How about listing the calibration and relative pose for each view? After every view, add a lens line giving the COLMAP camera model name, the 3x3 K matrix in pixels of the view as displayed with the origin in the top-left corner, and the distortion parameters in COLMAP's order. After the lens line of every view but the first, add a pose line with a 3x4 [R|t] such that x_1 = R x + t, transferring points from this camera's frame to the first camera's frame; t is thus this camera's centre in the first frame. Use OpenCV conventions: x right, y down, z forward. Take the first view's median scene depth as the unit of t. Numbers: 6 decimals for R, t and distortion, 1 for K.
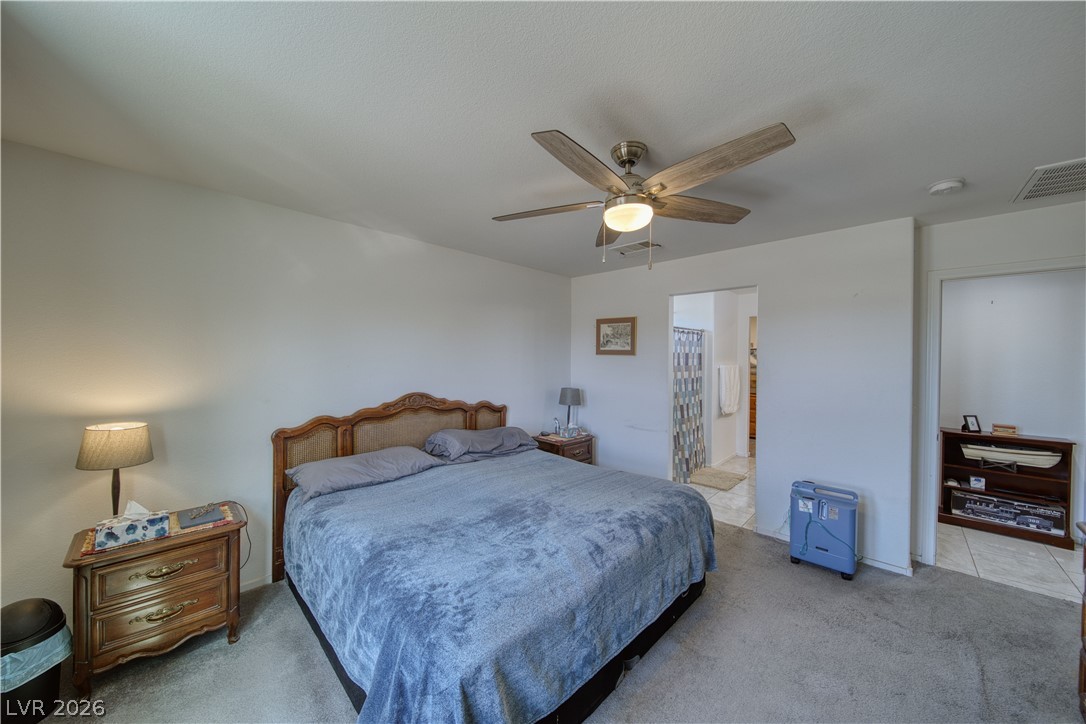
lens RADIAL K [[380.6, 0, 543.1], [0, 380.6, 360.4], [0, 0, 1]] dist [-0.002283, -0.000521]
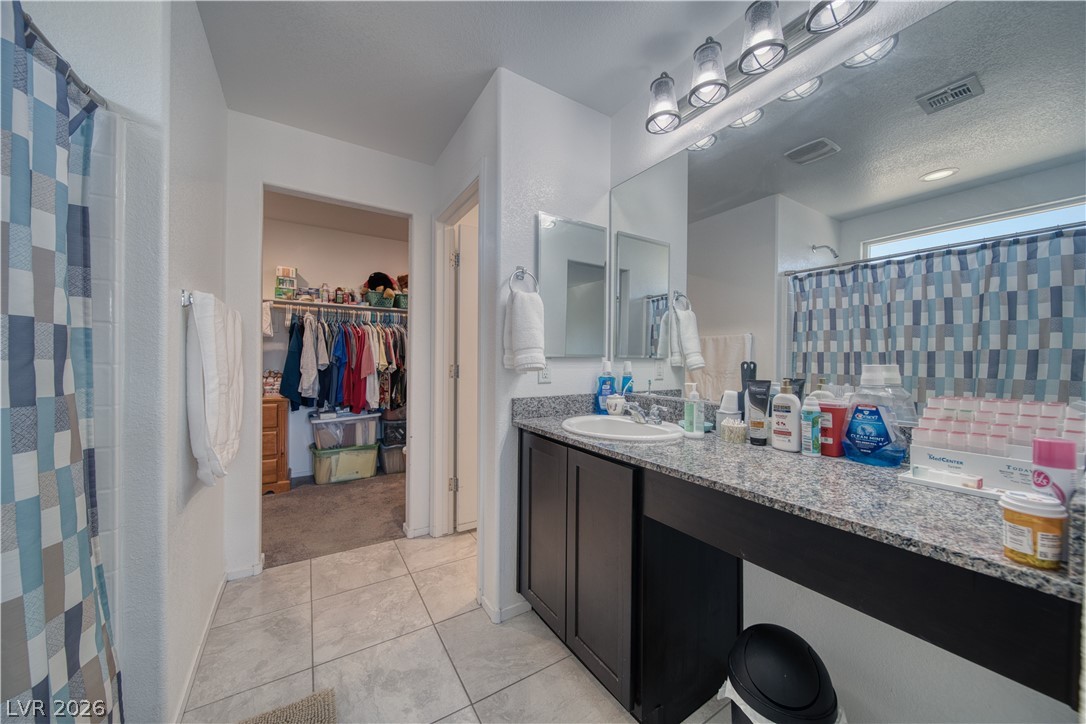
lens RADIAL K [[380.6, 0, 543.1], [0, 380.6, 360.4], [0, 0, 1]] dist [-0.002283, -0.000521]
pose [[0.244703, -0.013909, 0.969498, 0.288163], [0.010510, 0.999876, 0.011692, 0.059264], [-0.969541, 0.007328, 0.244819, 0.736180]]
